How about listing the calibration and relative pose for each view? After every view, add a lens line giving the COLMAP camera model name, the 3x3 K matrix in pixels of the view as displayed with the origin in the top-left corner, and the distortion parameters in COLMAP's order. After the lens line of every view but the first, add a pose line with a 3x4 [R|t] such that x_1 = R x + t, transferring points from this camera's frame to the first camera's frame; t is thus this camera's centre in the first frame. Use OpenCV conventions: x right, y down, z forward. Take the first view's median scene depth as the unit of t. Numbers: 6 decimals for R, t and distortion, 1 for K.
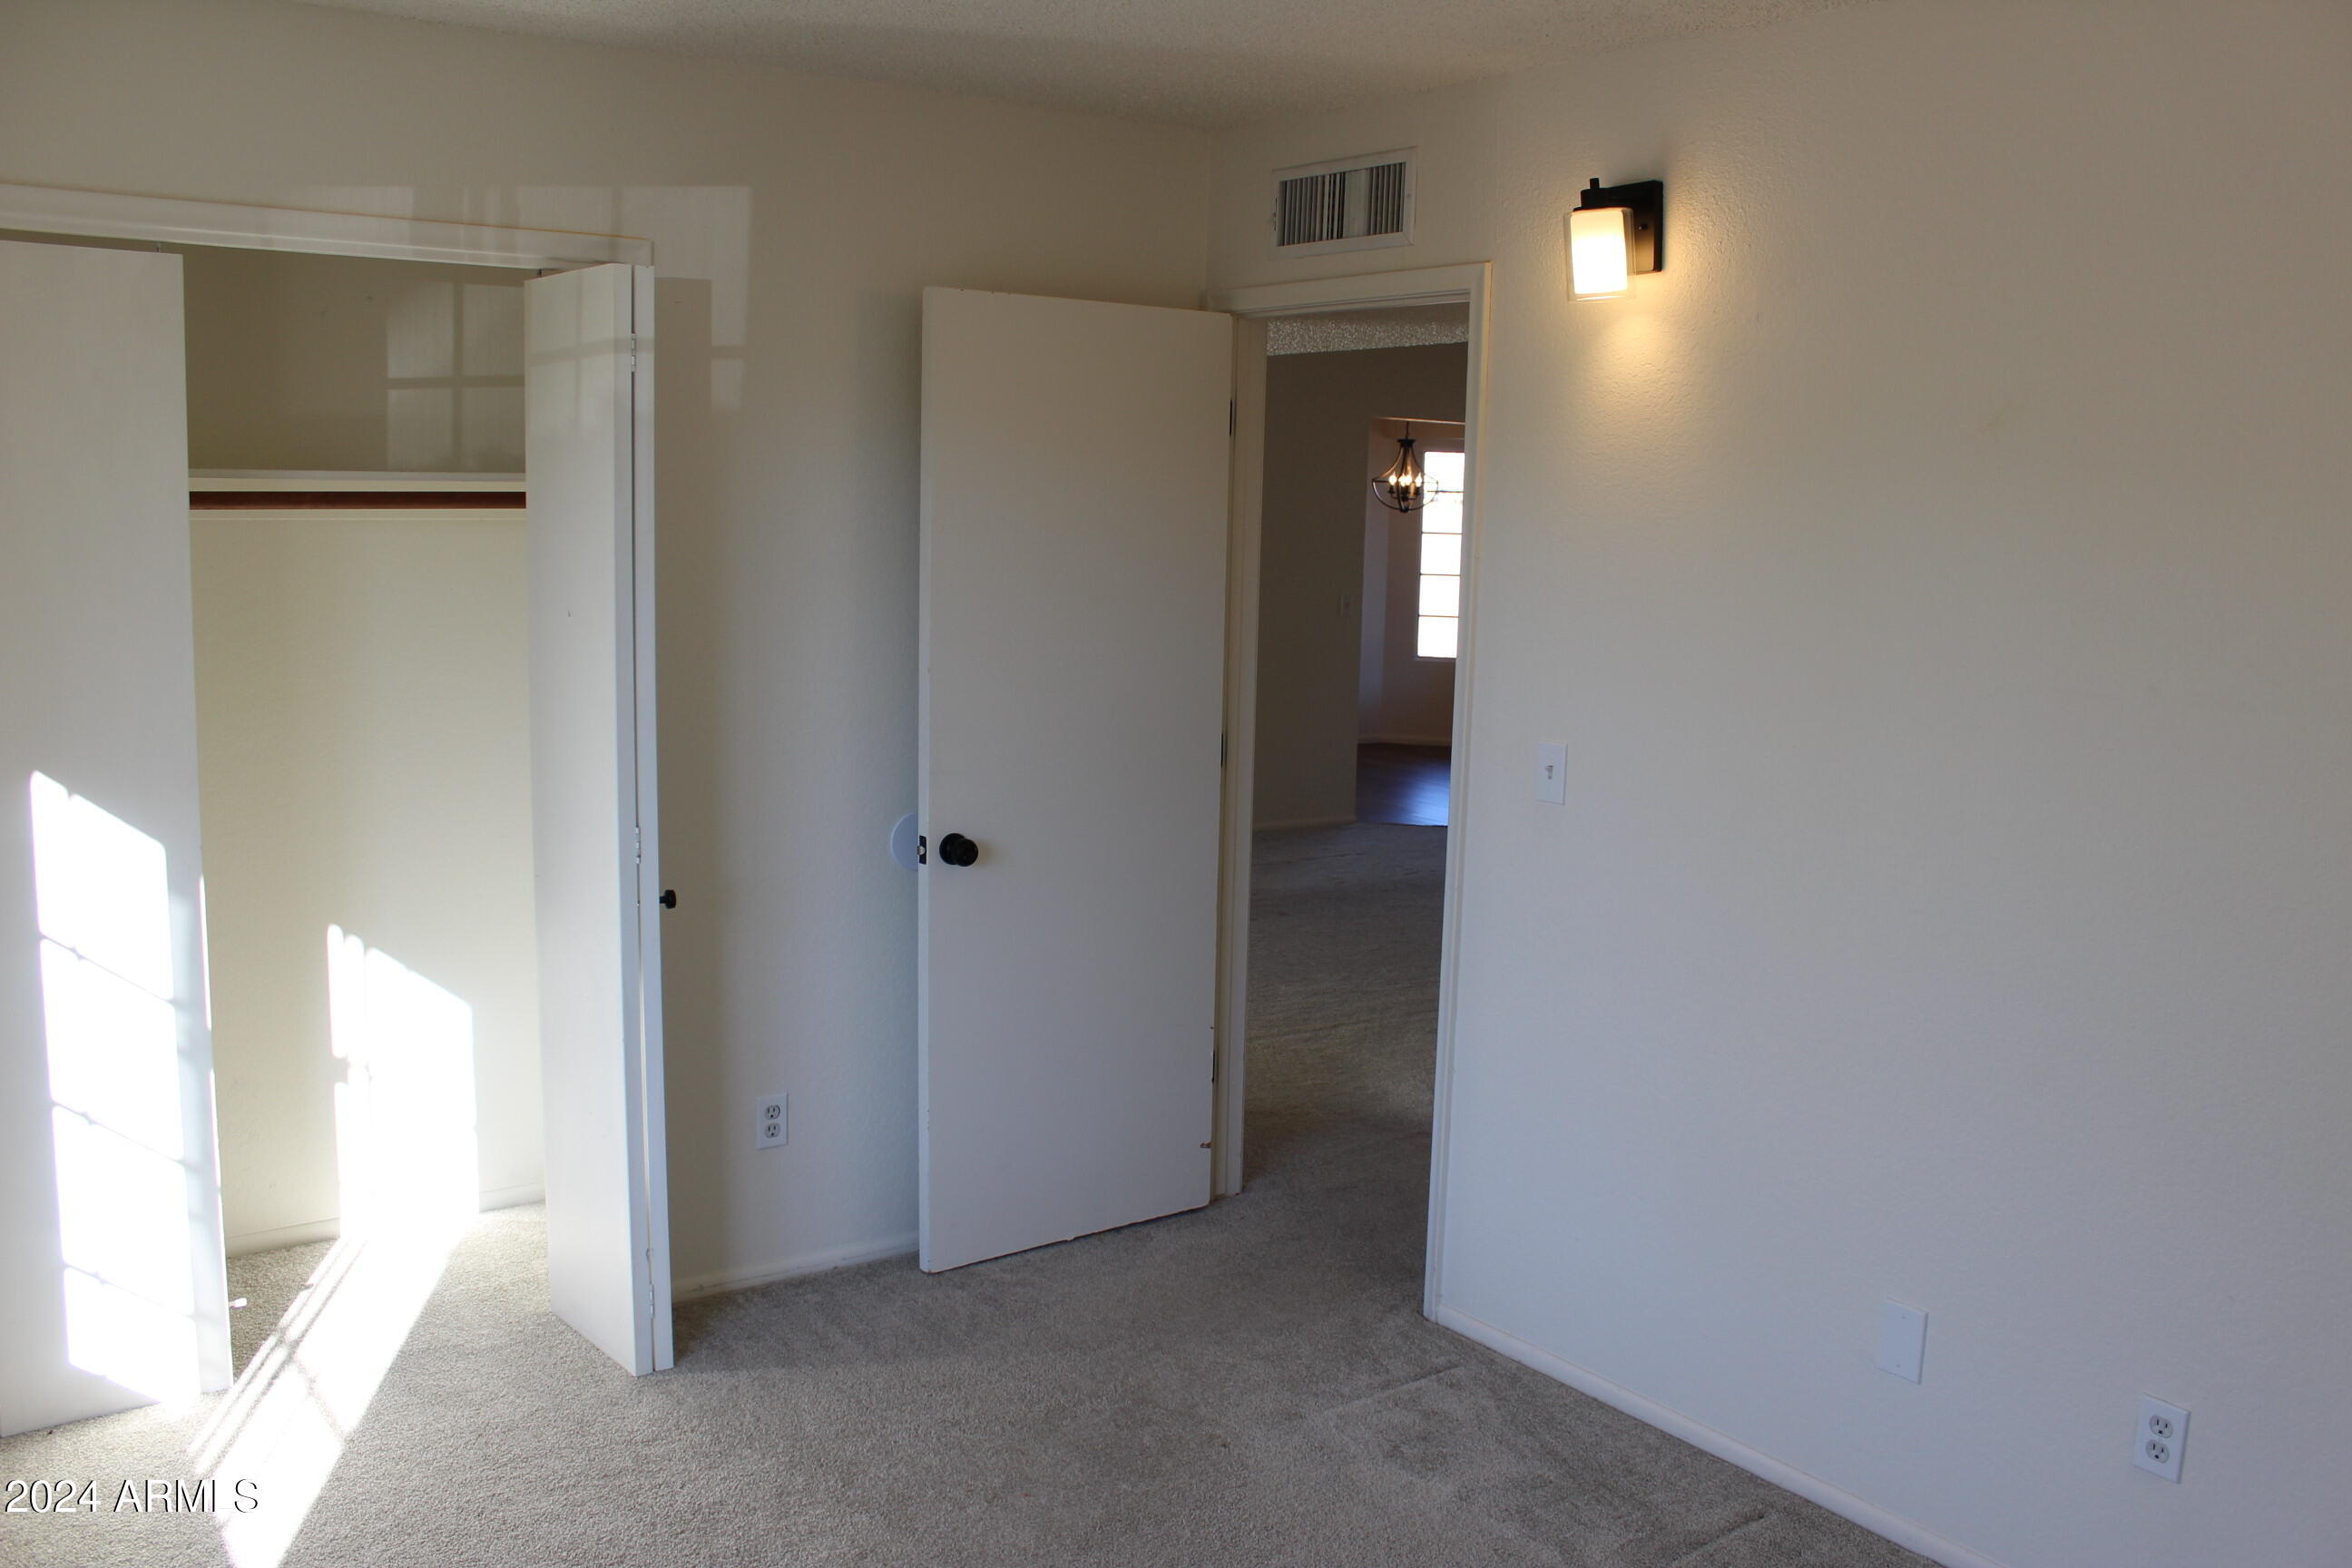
lens RADIAL K [[1970.1, 0, 1154.0], [0, 1970.1, 776.5], [0, 0, 1]] dist [-0.169747, 0.143919]
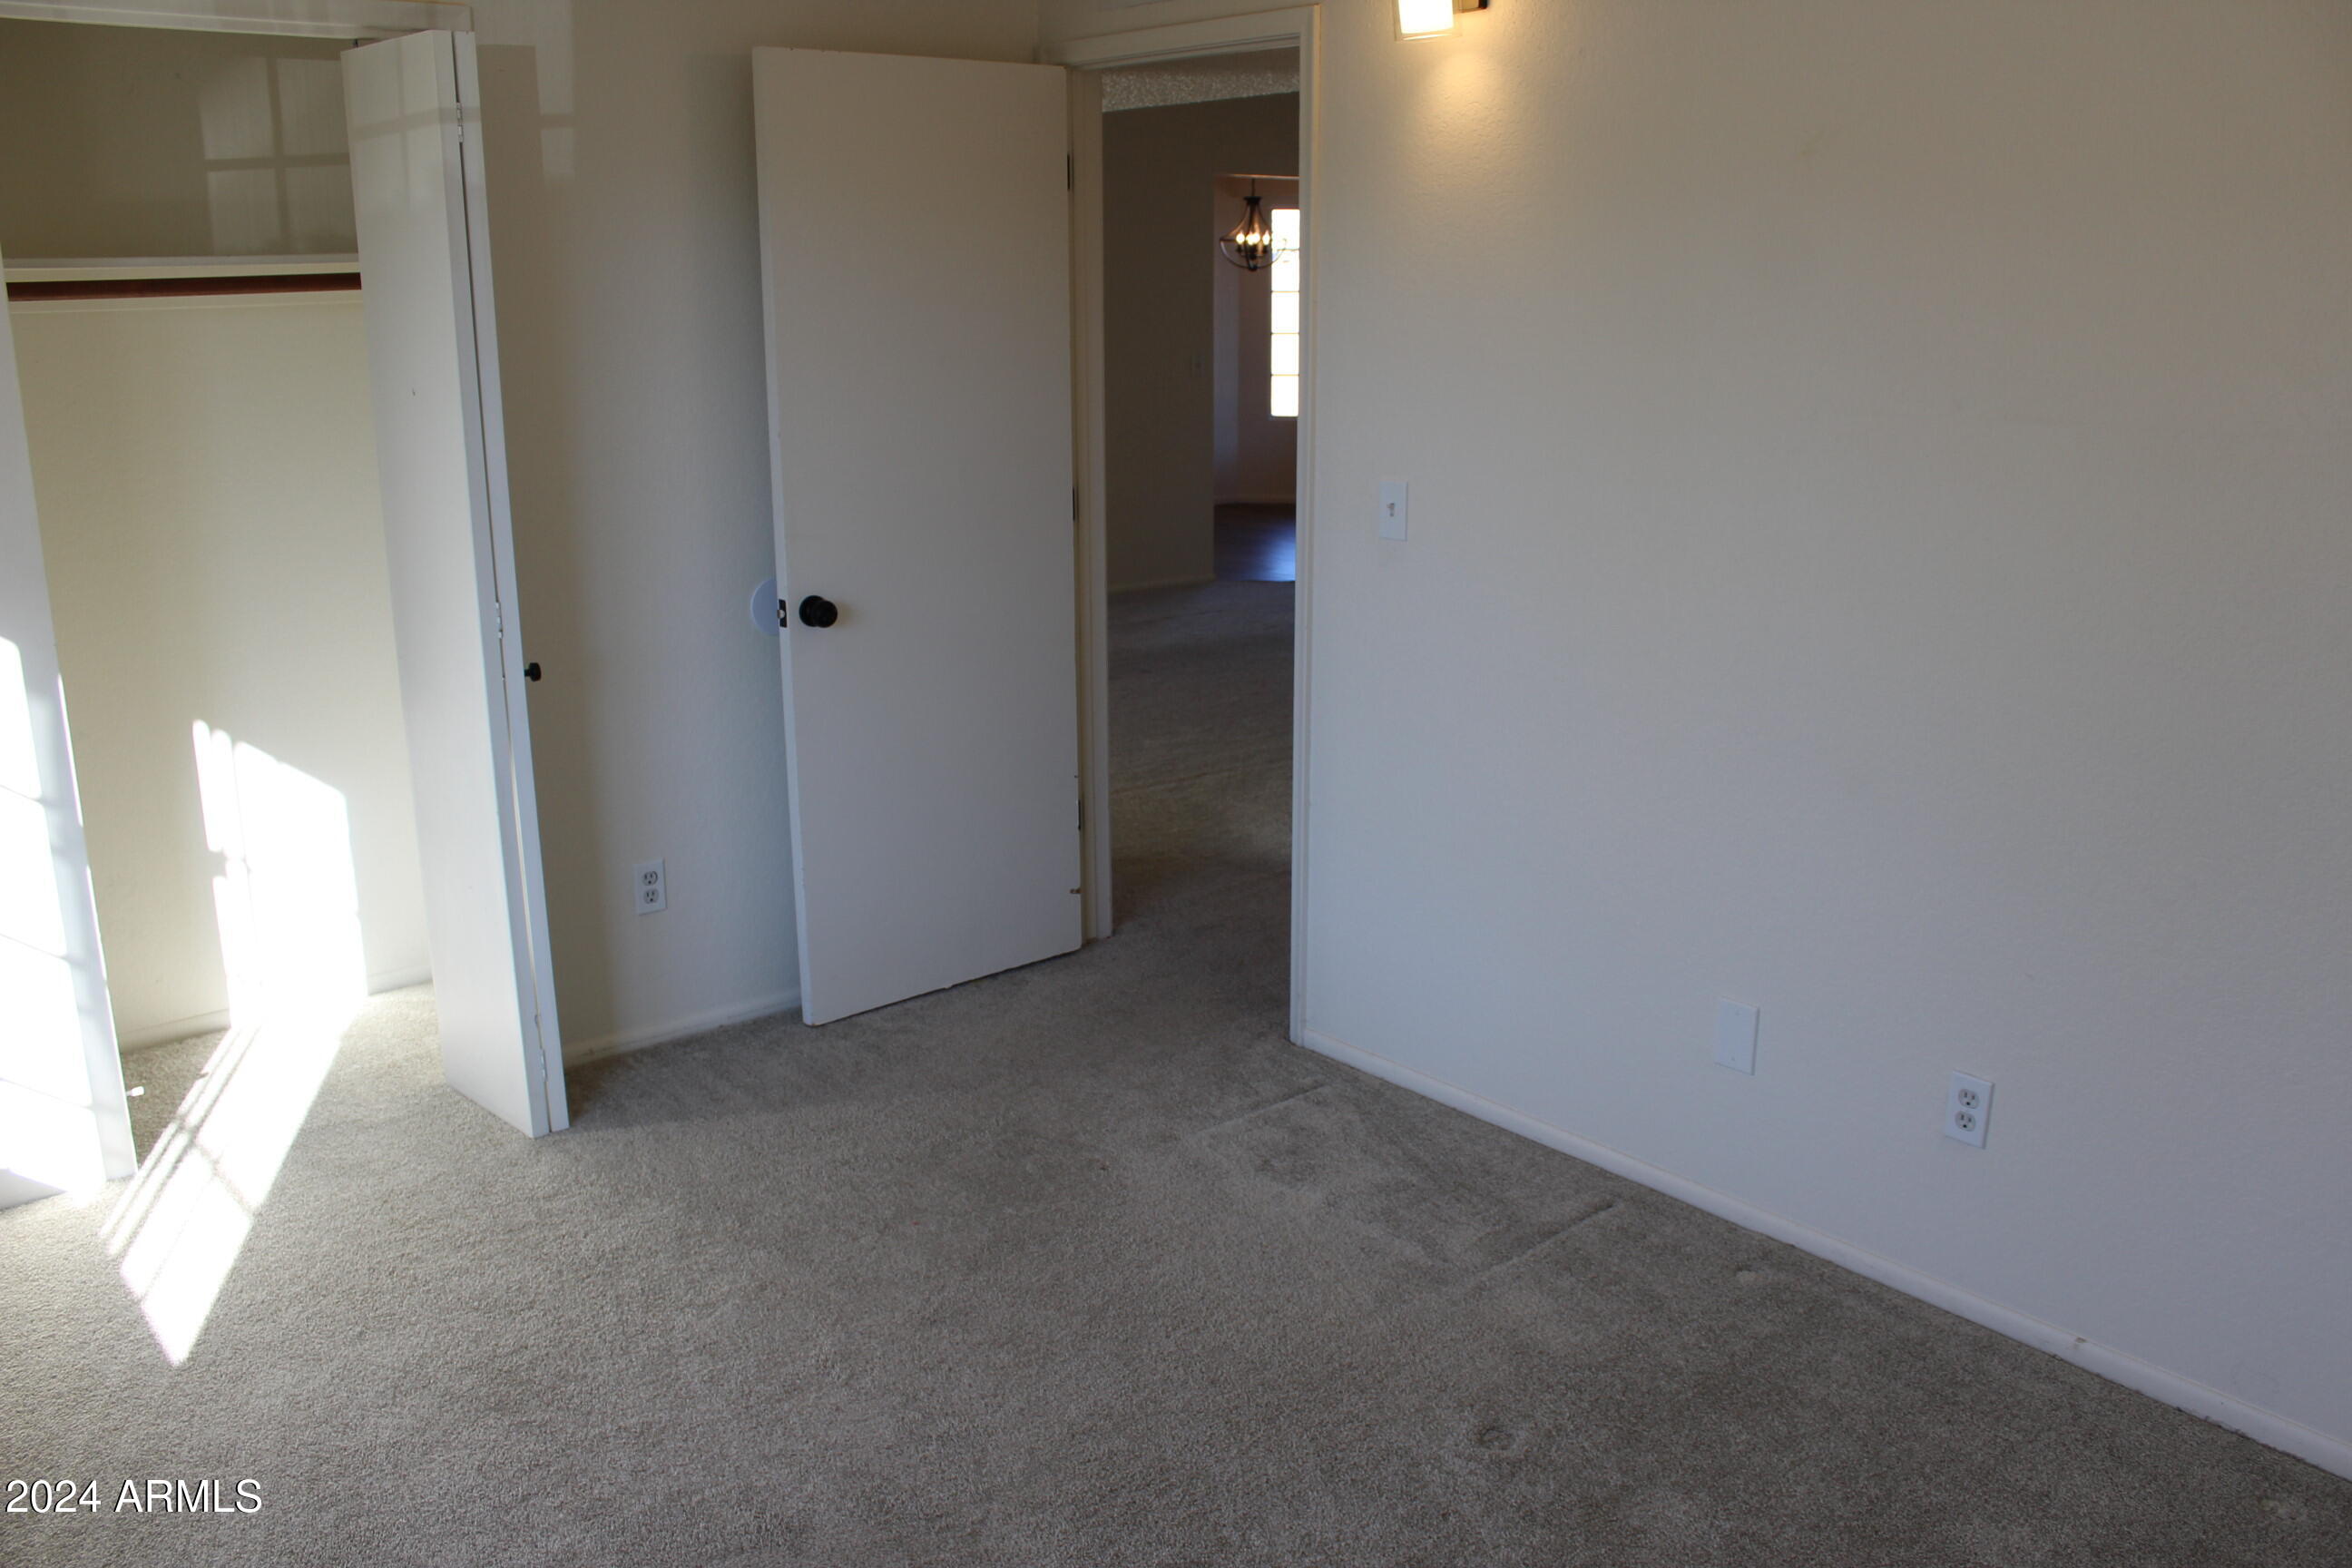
lens RADIAL K [[1970.1, 0, 1166.5], [0, 1970.1, 799.1], [0, 0, 1]] dist [-0.169747, 0.143919]
pose [[0.996601, -0.047773, 0.067120, 0.008348], [0.039227, 0.991591, 0.123323, 0.016895], [-0.072447, -0.120271, 0.990094, -0.028301]]
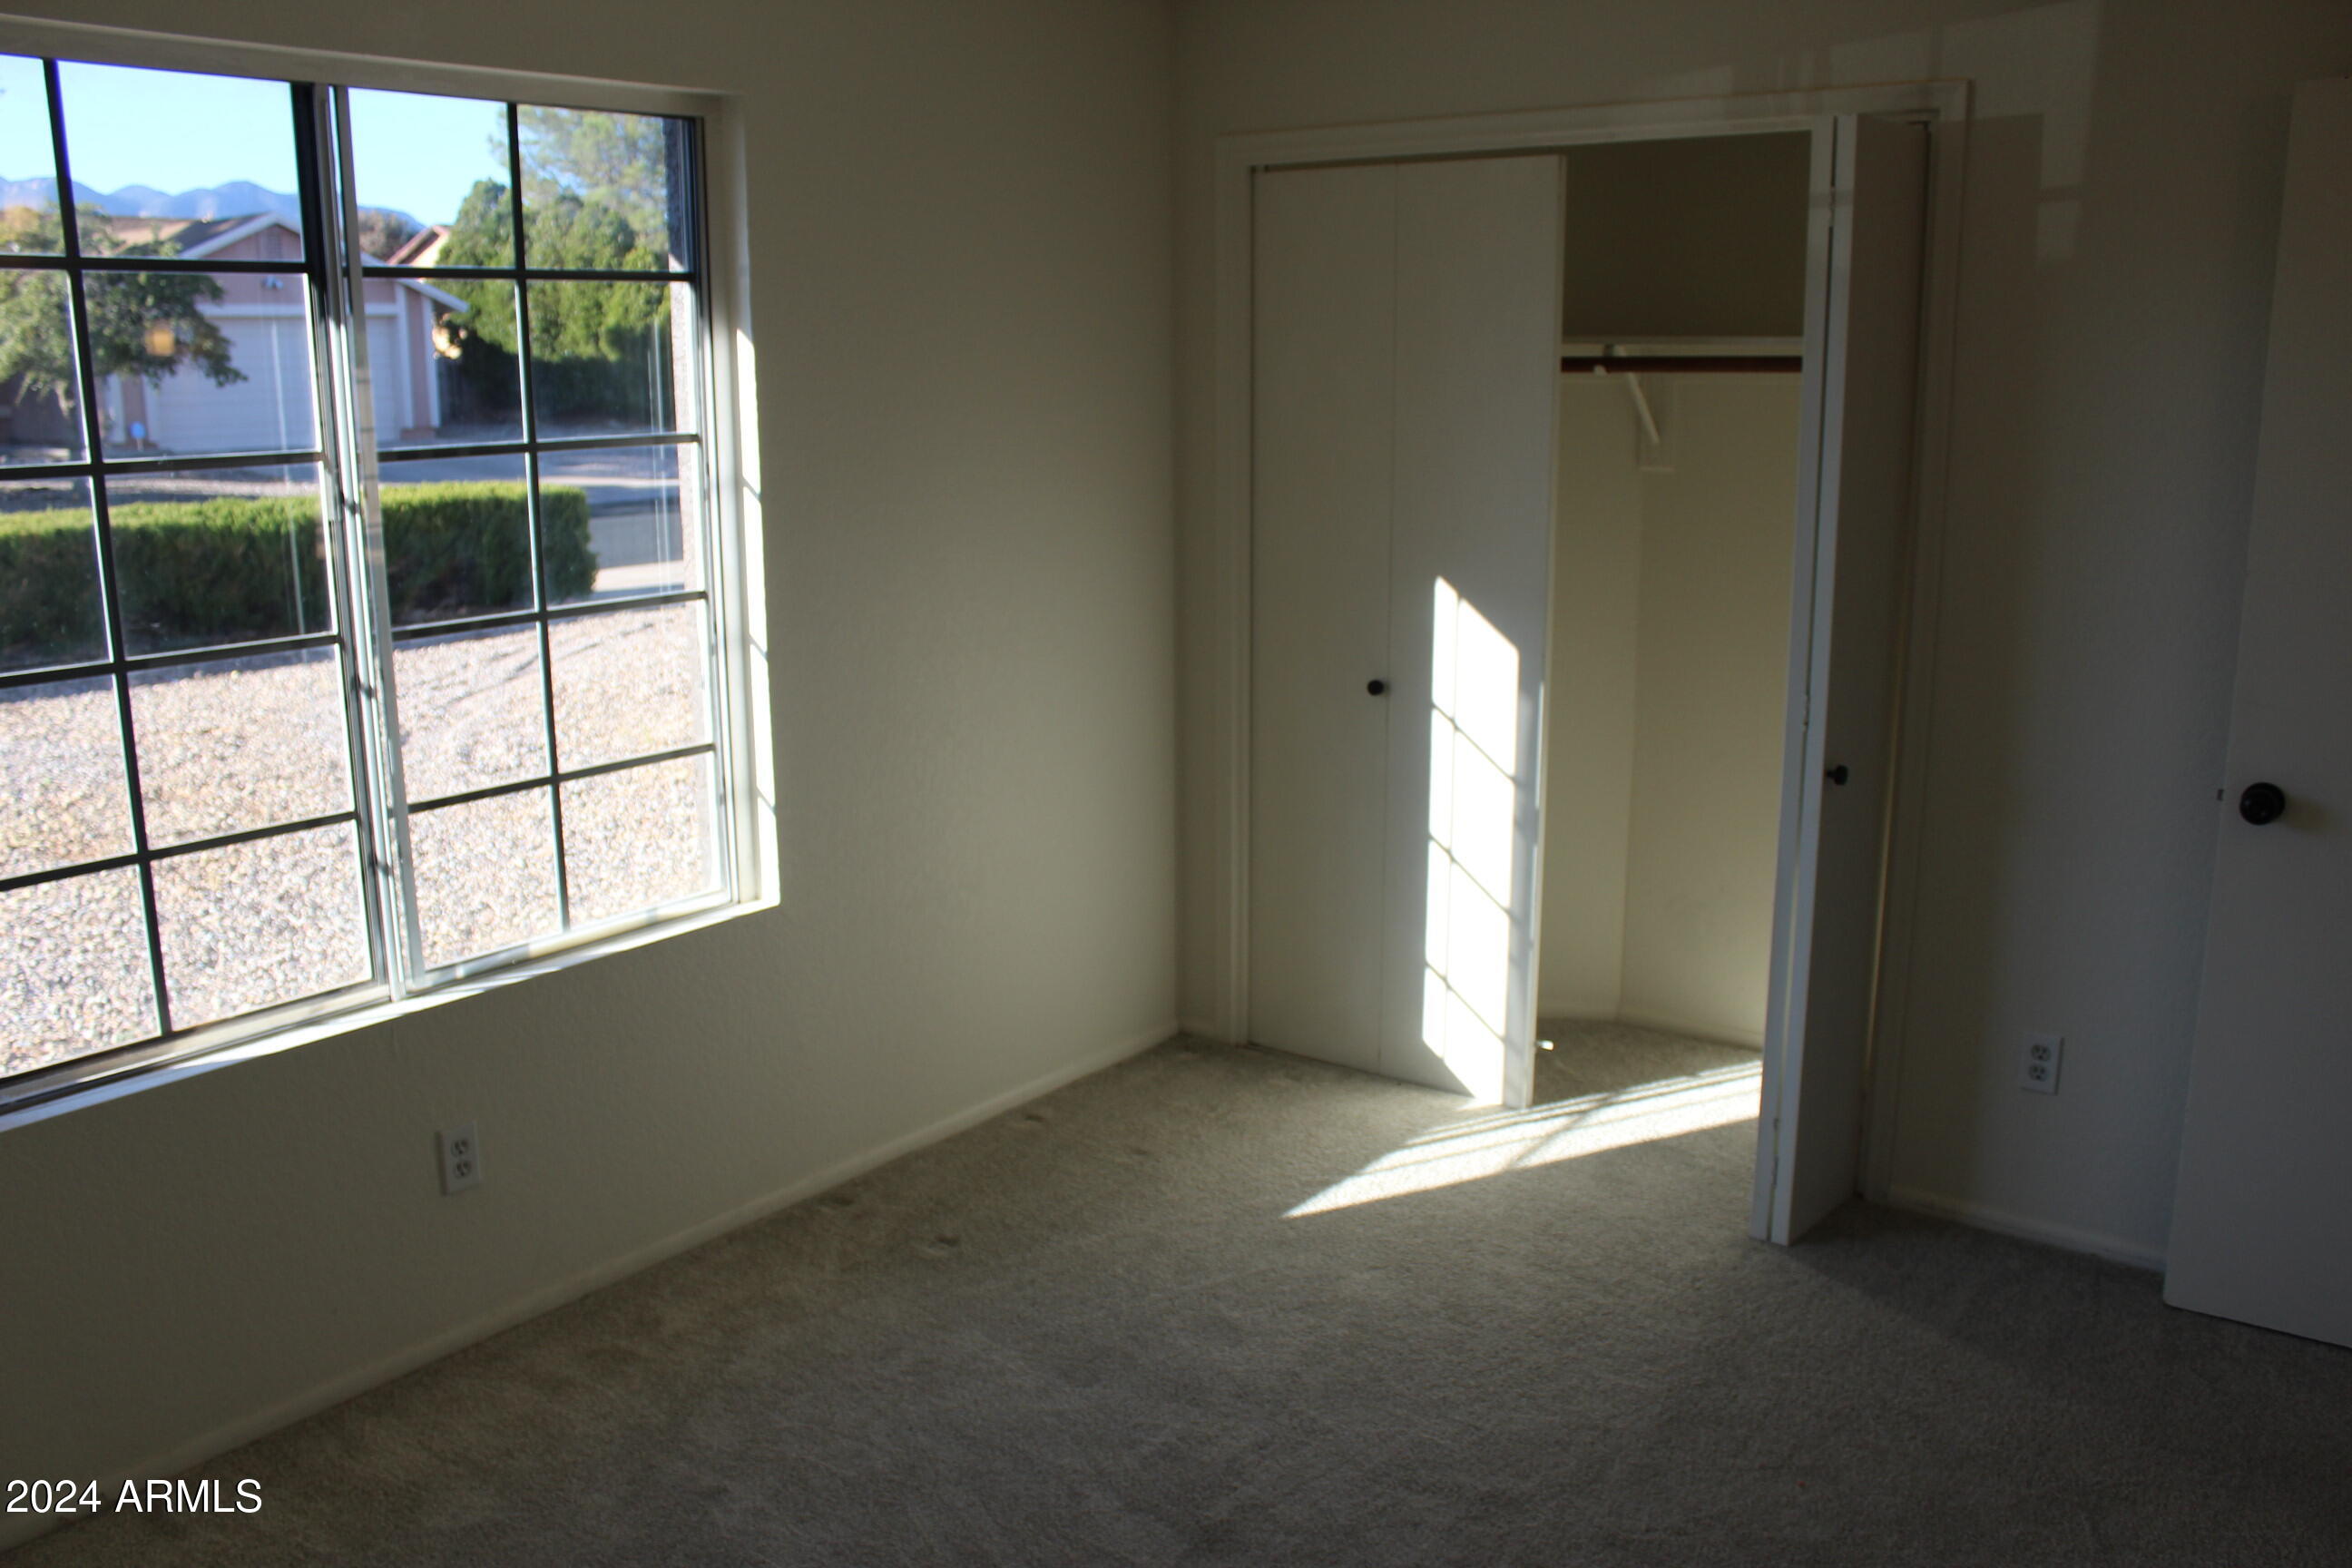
lens RADIAL K [[1970.1, 0, 1172.4], [0, 1970.1, 795.7], [0, 0, 1]] dist [-0.169747, 0.143919]
pose [[0.259729, 0.178765, -0.948991, 0.559863], [-0.117665, 0.981252, 0.152638, -0.033495], [0.958486, 0.072019, 0.275894, 0.403169]]
